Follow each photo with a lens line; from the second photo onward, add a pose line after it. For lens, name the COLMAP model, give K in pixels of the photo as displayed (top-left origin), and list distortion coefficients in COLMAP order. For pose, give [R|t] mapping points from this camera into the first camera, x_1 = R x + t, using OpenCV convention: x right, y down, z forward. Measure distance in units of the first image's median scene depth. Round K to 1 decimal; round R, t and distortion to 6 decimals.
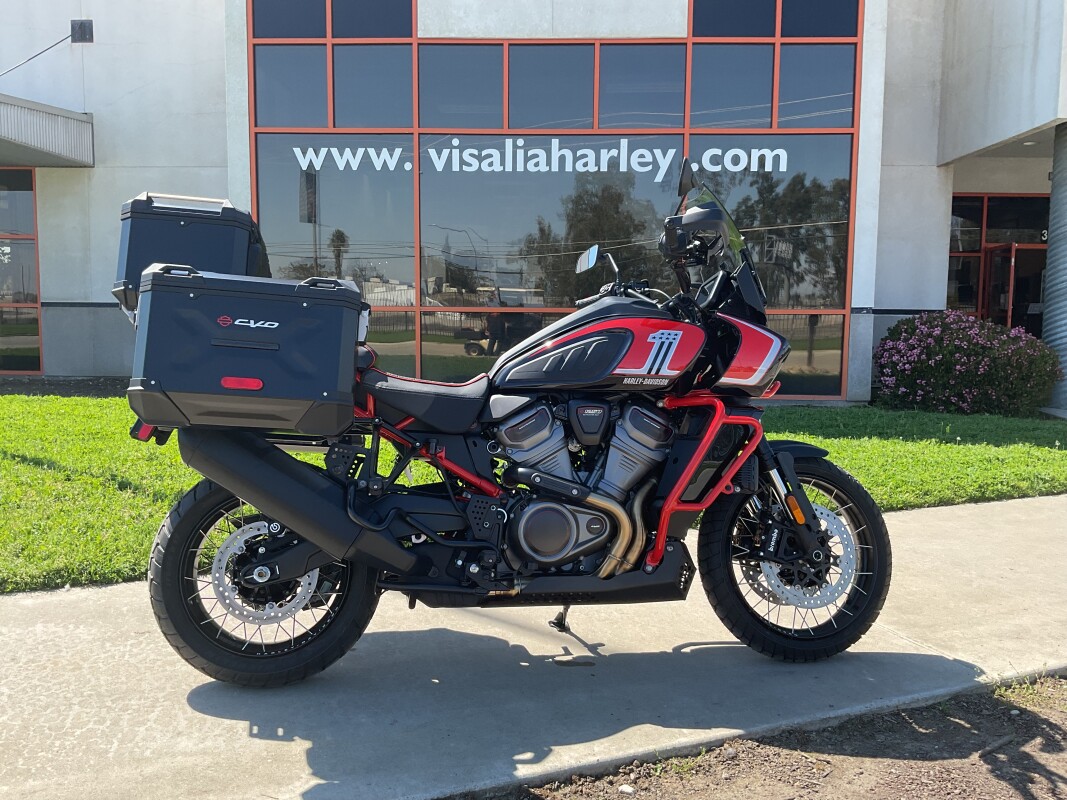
lens RADIAL K [[885.5, 0, 530.9], [0, 885.5, 399.9], [0, 0, 1]] dist [0.066068, -0.124201]
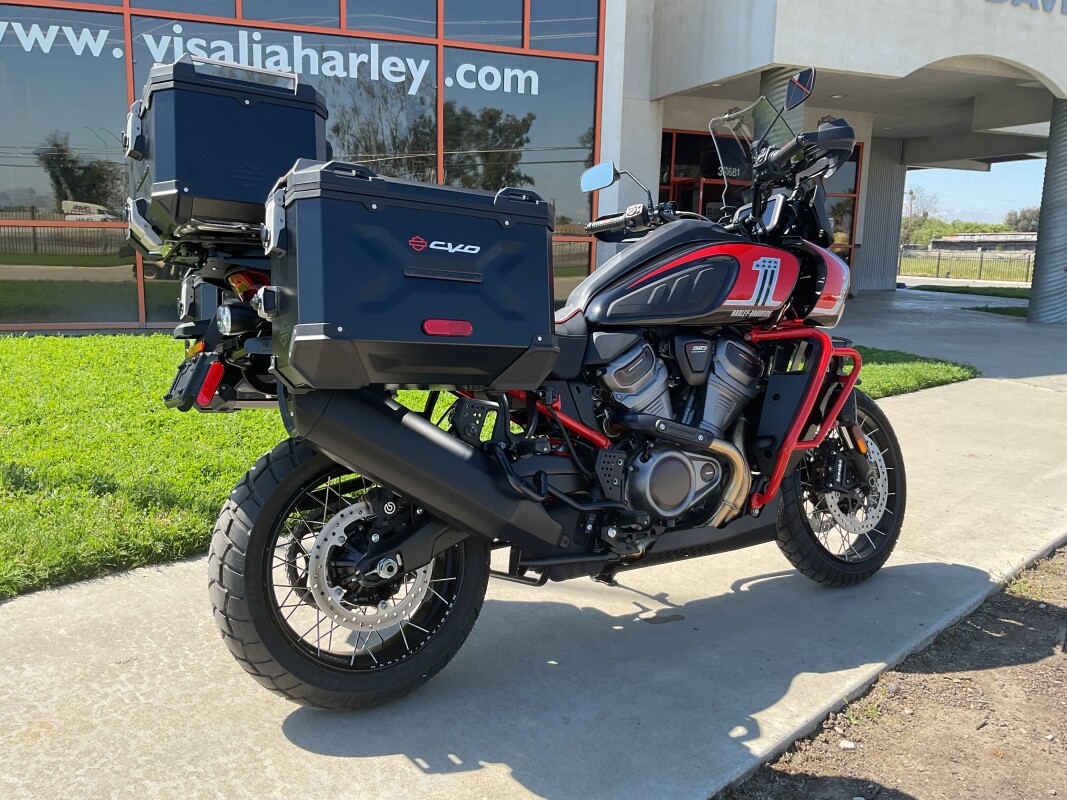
lens RADIAL K [[885.5, 0, 532.7], [0, 885.5, 406.0], [0, 0, 1]] dist [0.066068, -0.124201]
pose [[0.925113, -0.055786, 0.375572, -0.415882], [0.021506, 0.995258, 0.094858, -0.017003], [-0.379083, -0.079678, 0.921926, 0.212406]]
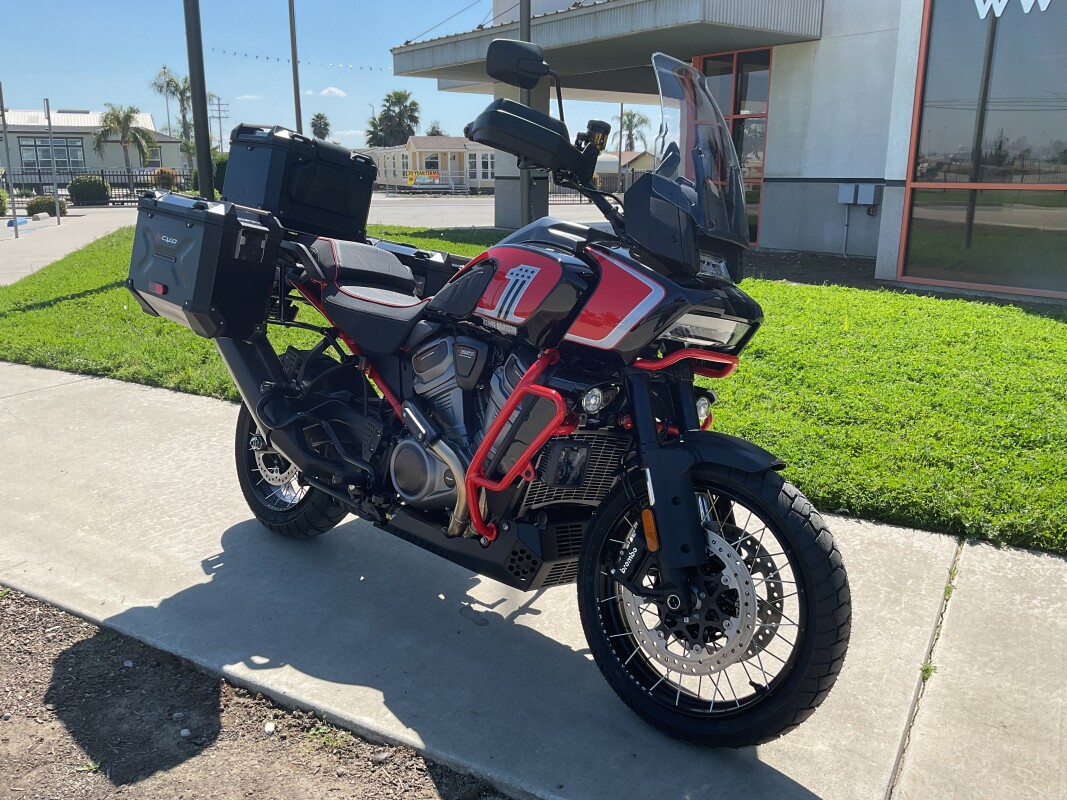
lens RADIAL K [[885.5, 0, 532.8], [0, 885.5, 400.3], [0, 0, 1]] dist [0.066068, -0.124201]
pose [[0.611463, 0.190591, -0.767977, 0.761982], [-0.075322, 0.980171, 0.183281, -0.102259], [0.787680, -0.054224, 0.613694, 0.488383]]
